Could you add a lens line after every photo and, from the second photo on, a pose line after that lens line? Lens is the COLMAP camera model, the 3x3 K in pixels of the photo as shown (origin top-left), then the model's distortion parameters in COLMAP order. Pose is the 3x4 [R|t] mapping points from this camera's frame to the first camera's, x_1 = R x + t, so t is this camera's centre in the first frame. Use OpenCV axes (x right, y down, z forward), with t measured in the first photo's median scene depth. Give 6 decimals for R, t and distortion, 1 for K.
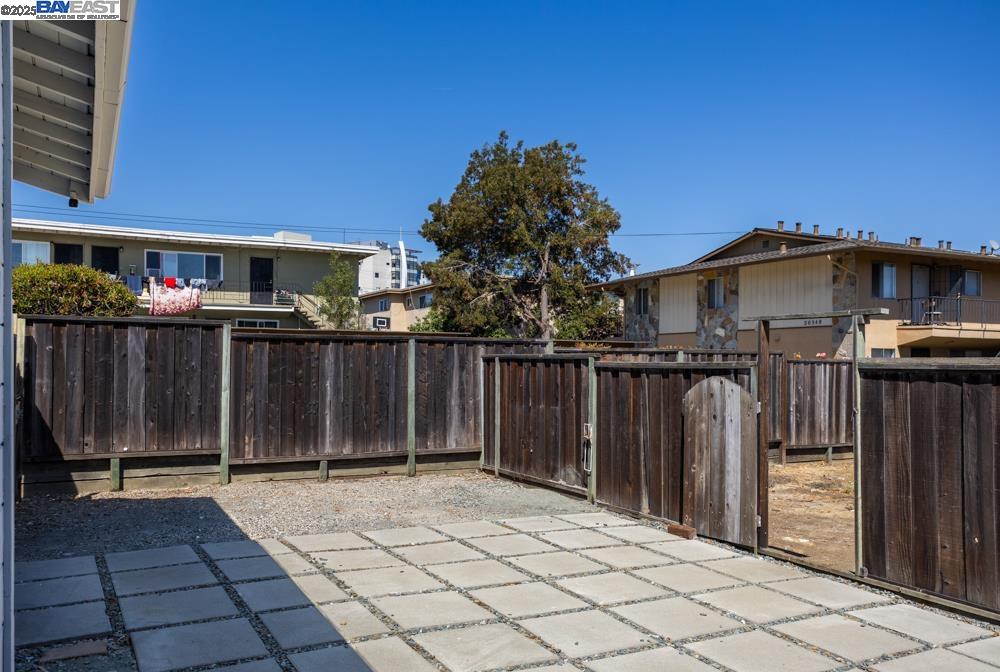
lens RADIAL K [[806.6, 0, 500.0], [0, 806.6, 336.0], [0, 0, 1]] dist [-0.006027, -0.002396]
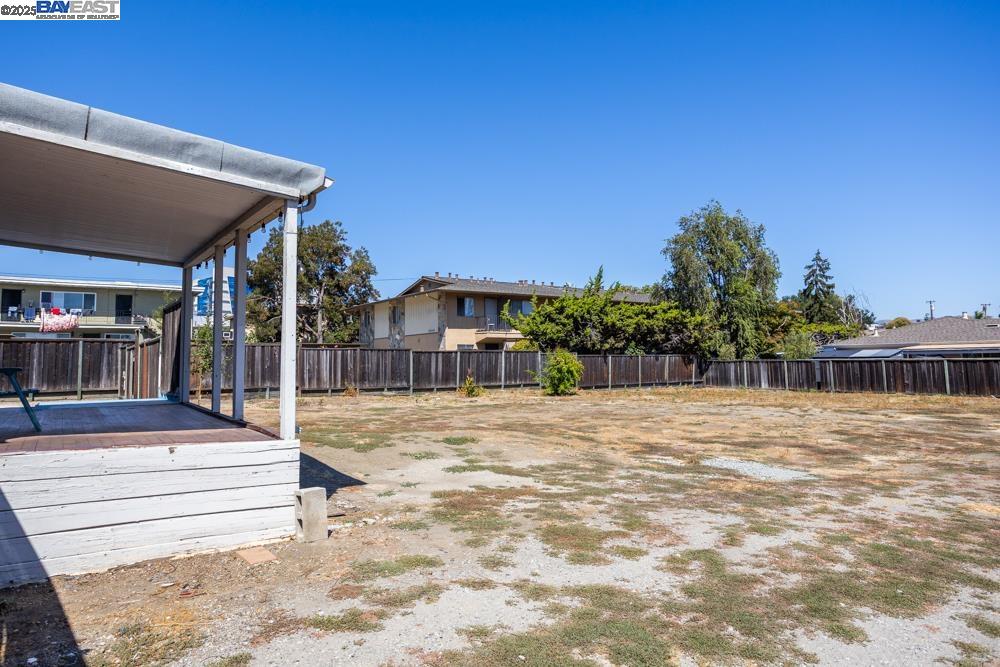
lens RADIAL K [[610.5, 0, 496.4], [0, 610.5, 317.1], [0, 0, 1]] dist [-0.003786, -0.022273]
pose [[0.990555, -0.011519, 0.136628, 0.299622], [0.017378, 0.998976, -0.041771, 0.010573], [-0.136007, 0.043751, 0.989741, -0.316359]]
